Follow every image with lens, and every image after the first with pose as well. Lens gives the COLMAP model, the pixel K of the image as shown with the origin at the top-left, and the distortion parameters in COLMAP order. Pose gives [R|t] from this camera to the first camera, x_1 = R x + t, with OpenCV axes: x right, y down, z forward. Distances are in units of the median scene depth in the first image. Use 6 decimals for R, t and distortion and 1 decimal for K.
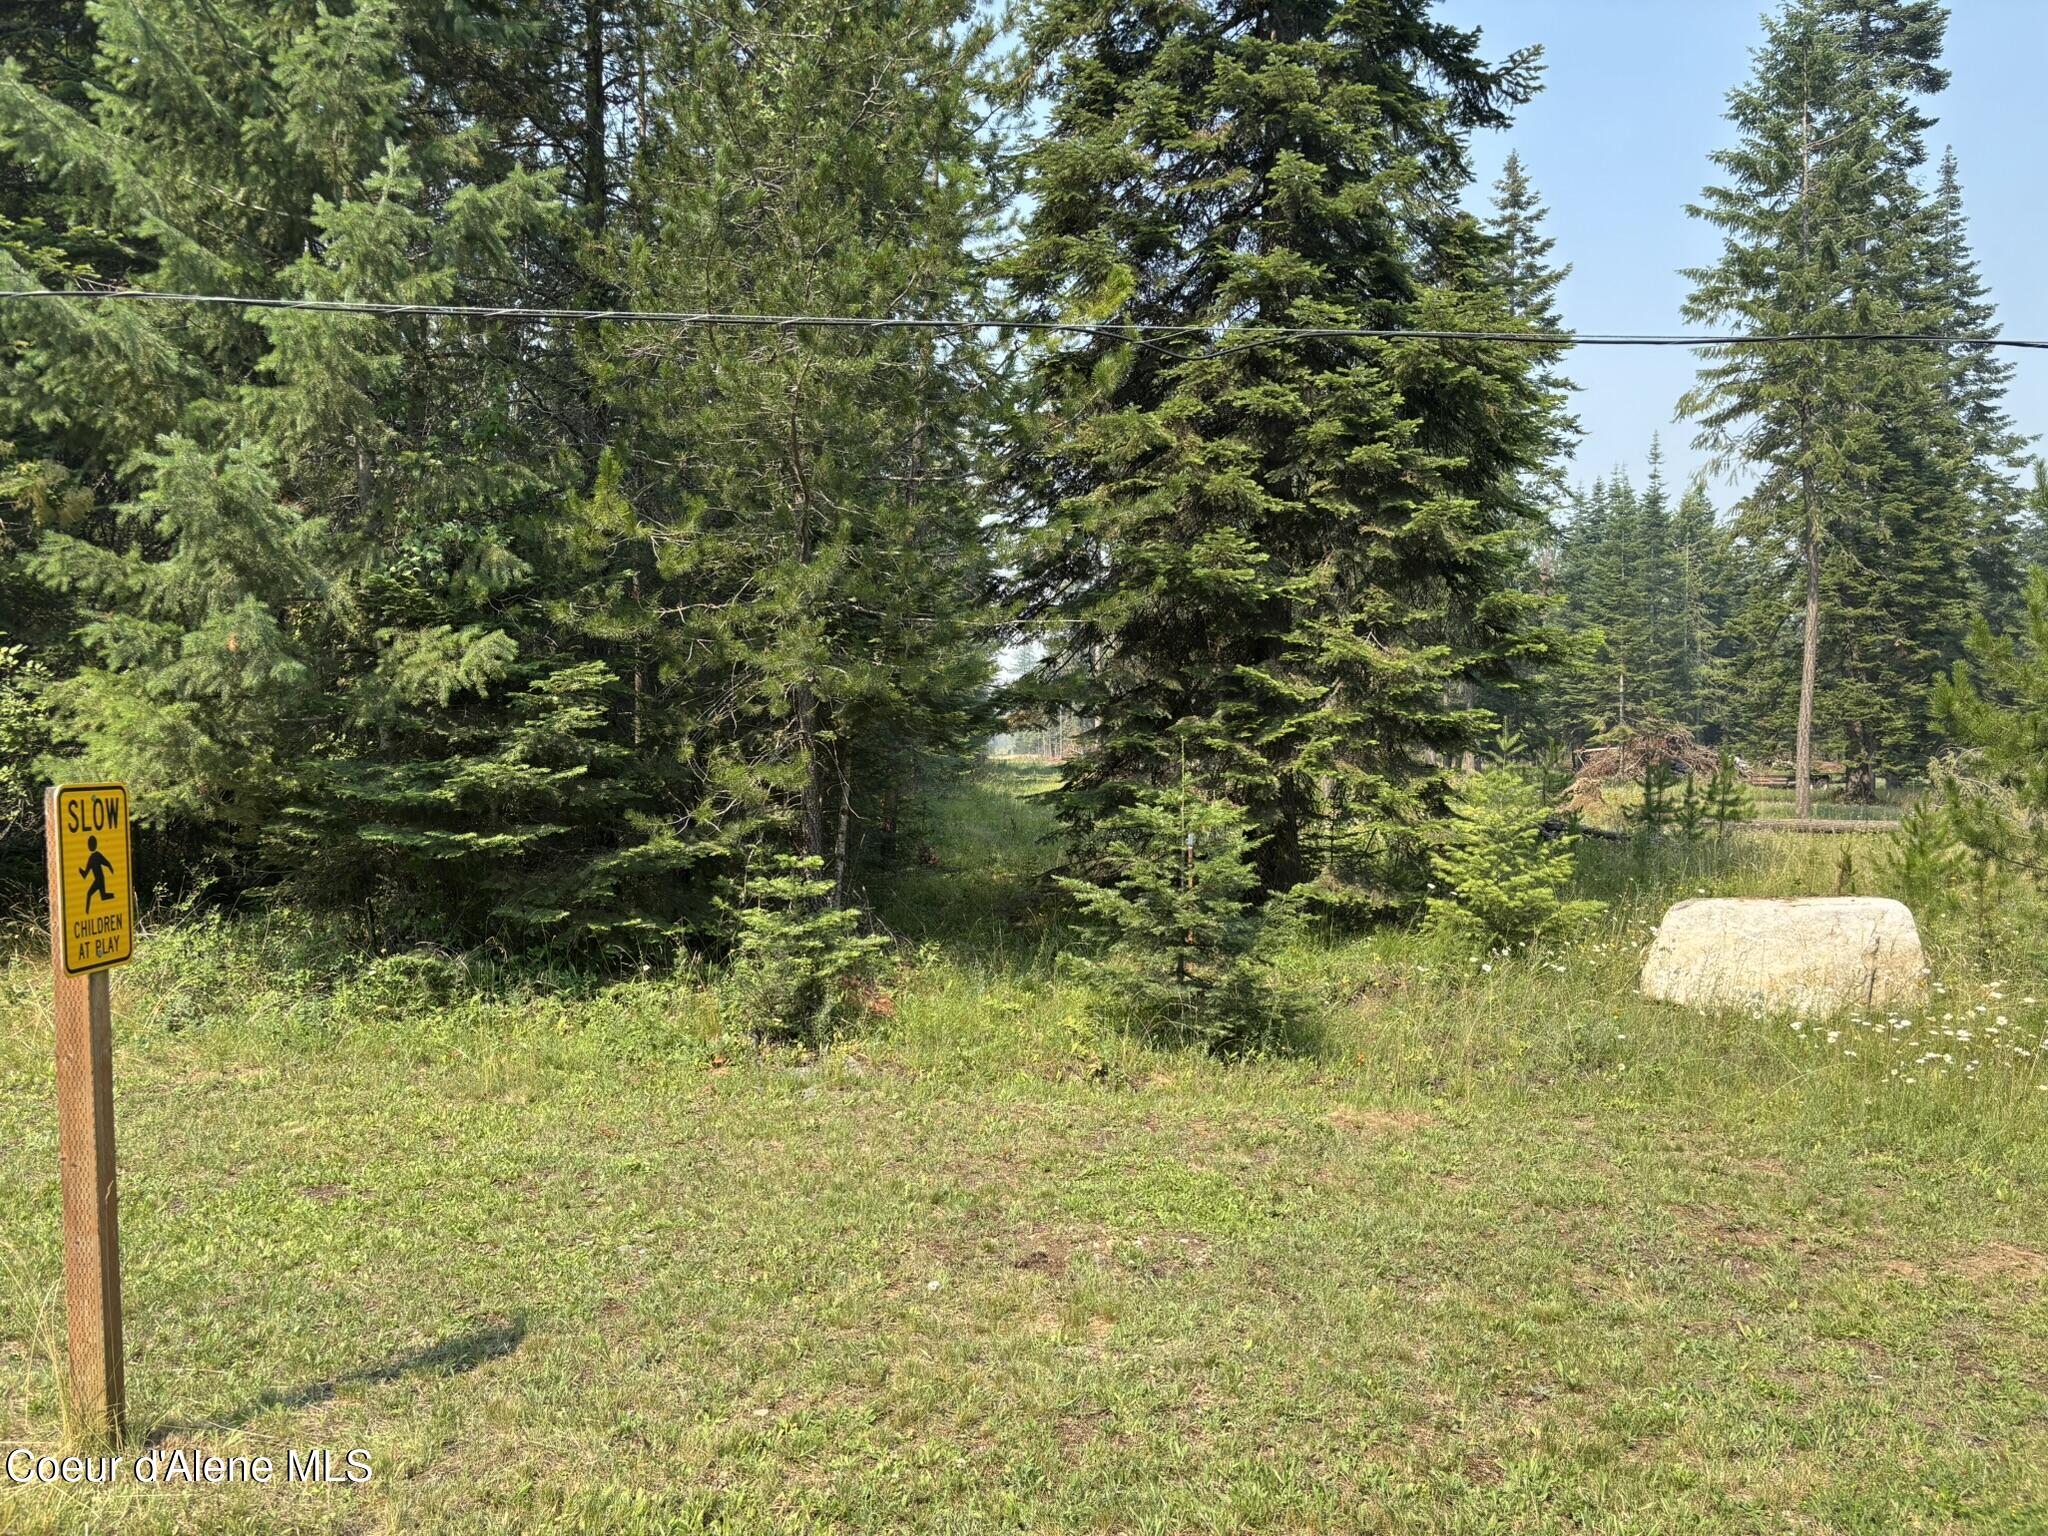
lens RADIAL K [[1554.1, 0, 1024.0], [0, 1554.1, 768.0], [0, 0, 1]] dist [0.020920, 0.002964]
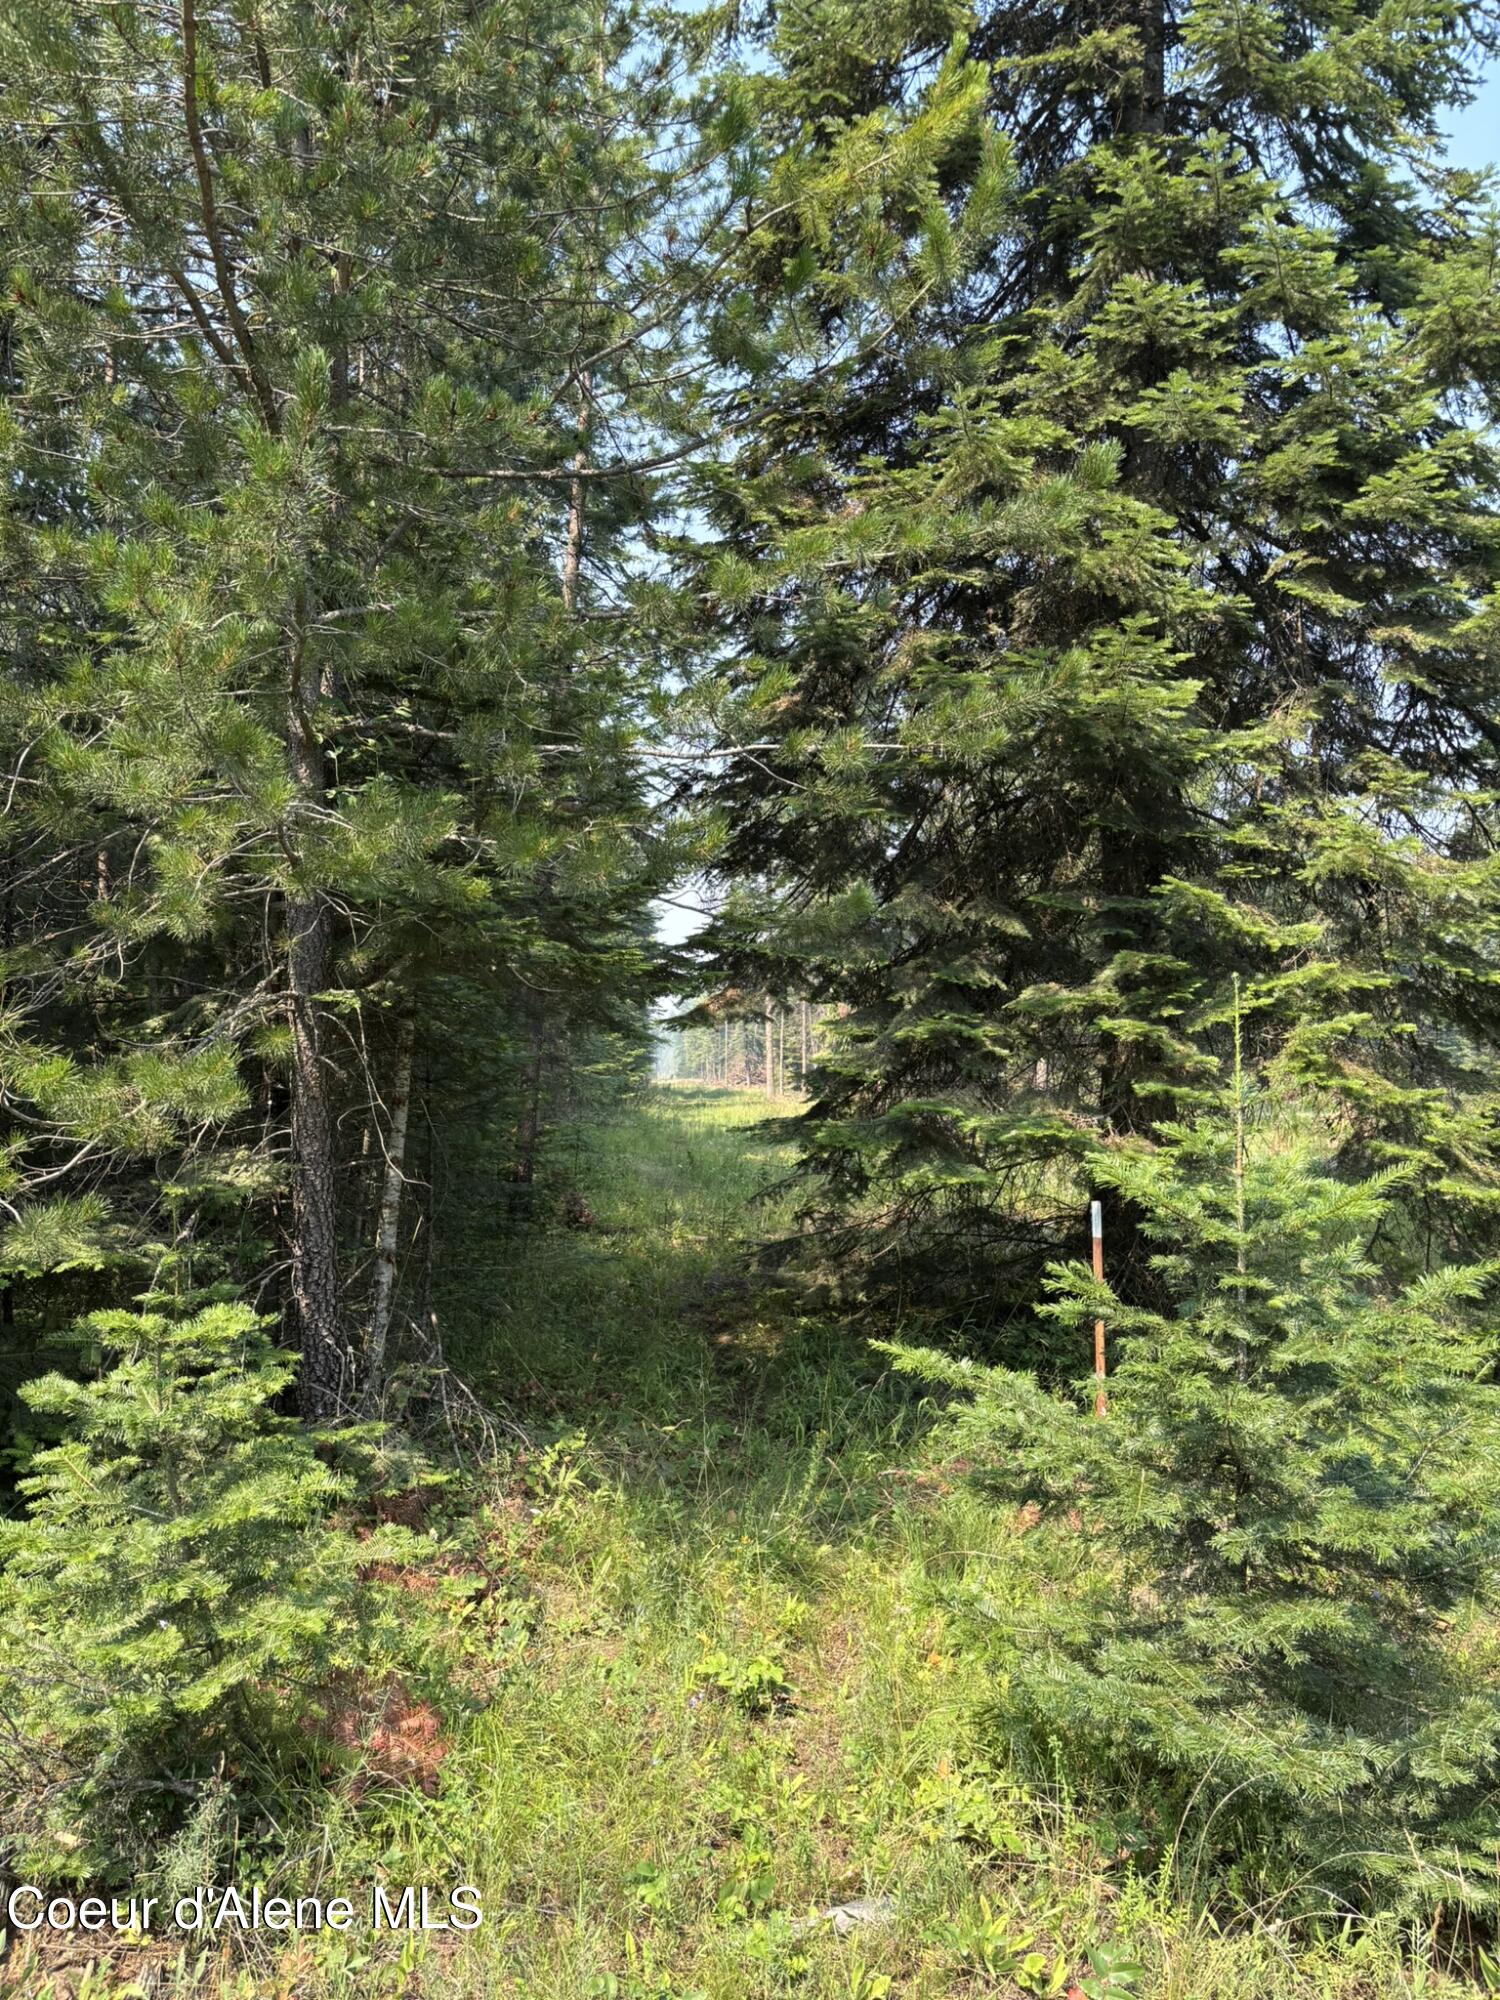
lens RADIAL K [[1517.6, 0, 750.0], [0, 1517.6, 1000.0], [0, 0, 1]] dist [0.020920, 0.002964]
pose [[0.999086, 0.002093, 0.042703, -0.022878], [0.000526, 0.998124, -0.061225, 0.006102], [-0.042751, 0.061192, 0.997210, 0.490168]]
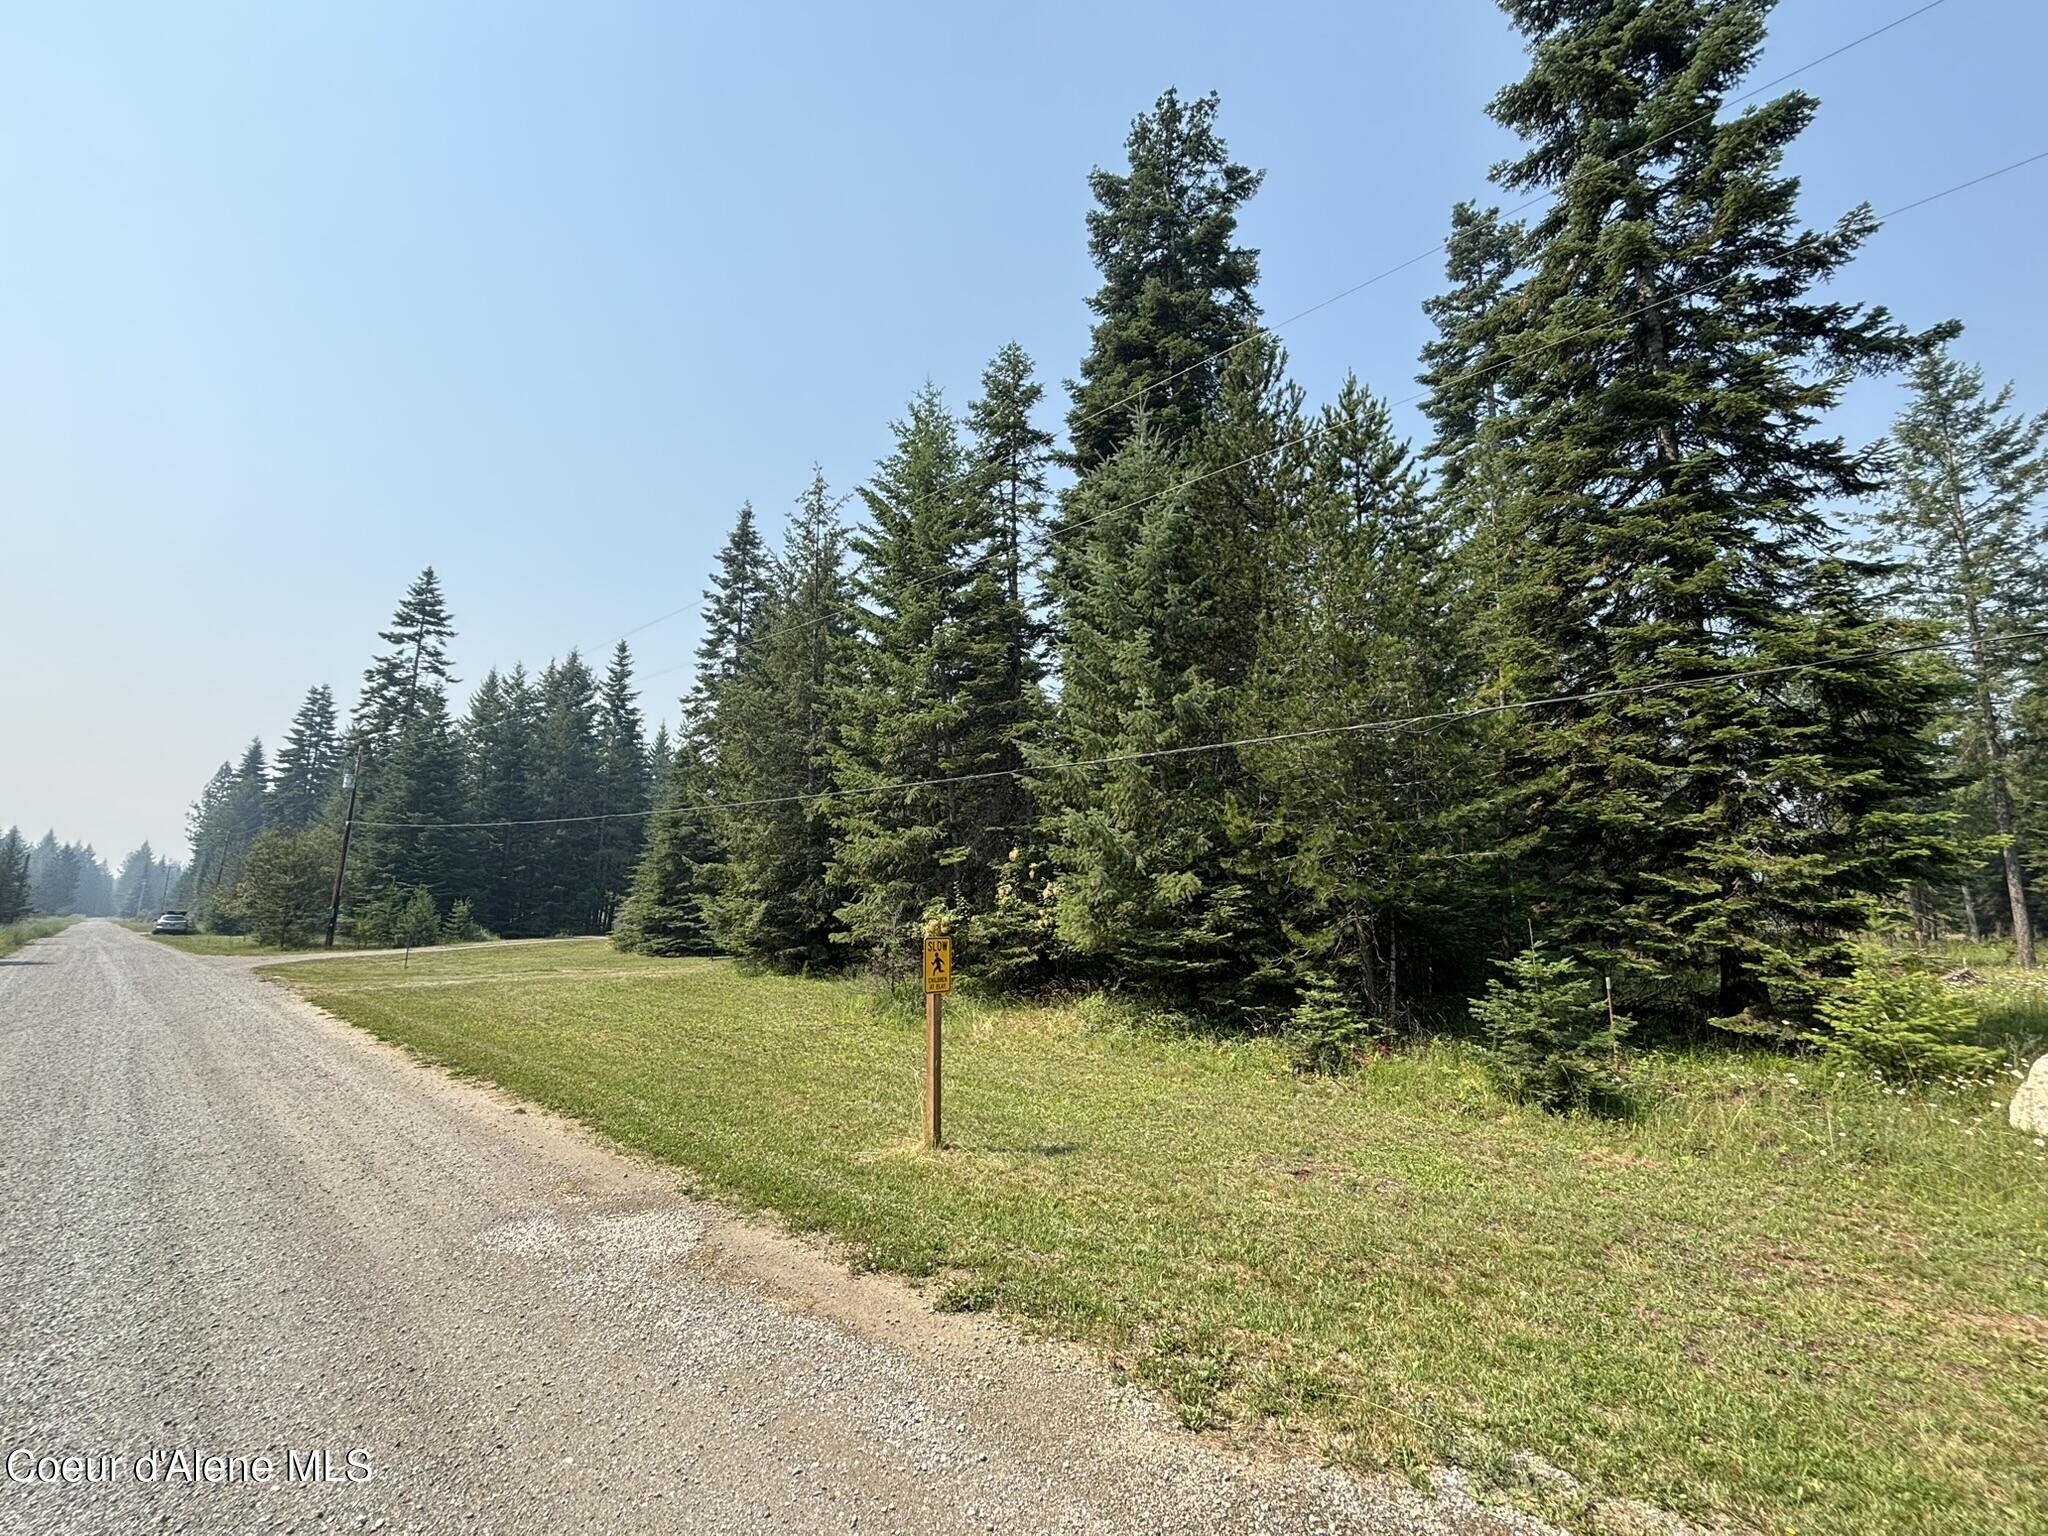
lens RADIAL K [[816.7, 0, 1024.0], [0, 816.7, 768.0], [0, 0, 1]] dist [-0.002228, -0.000216]
pose [[0.723003, -0.126841, -0.679101, 0.259194], [-0.011620, 0.980629, -0.195531, -0.000309], [0.690747, 0.149260, 0.707524, -0.053764]]
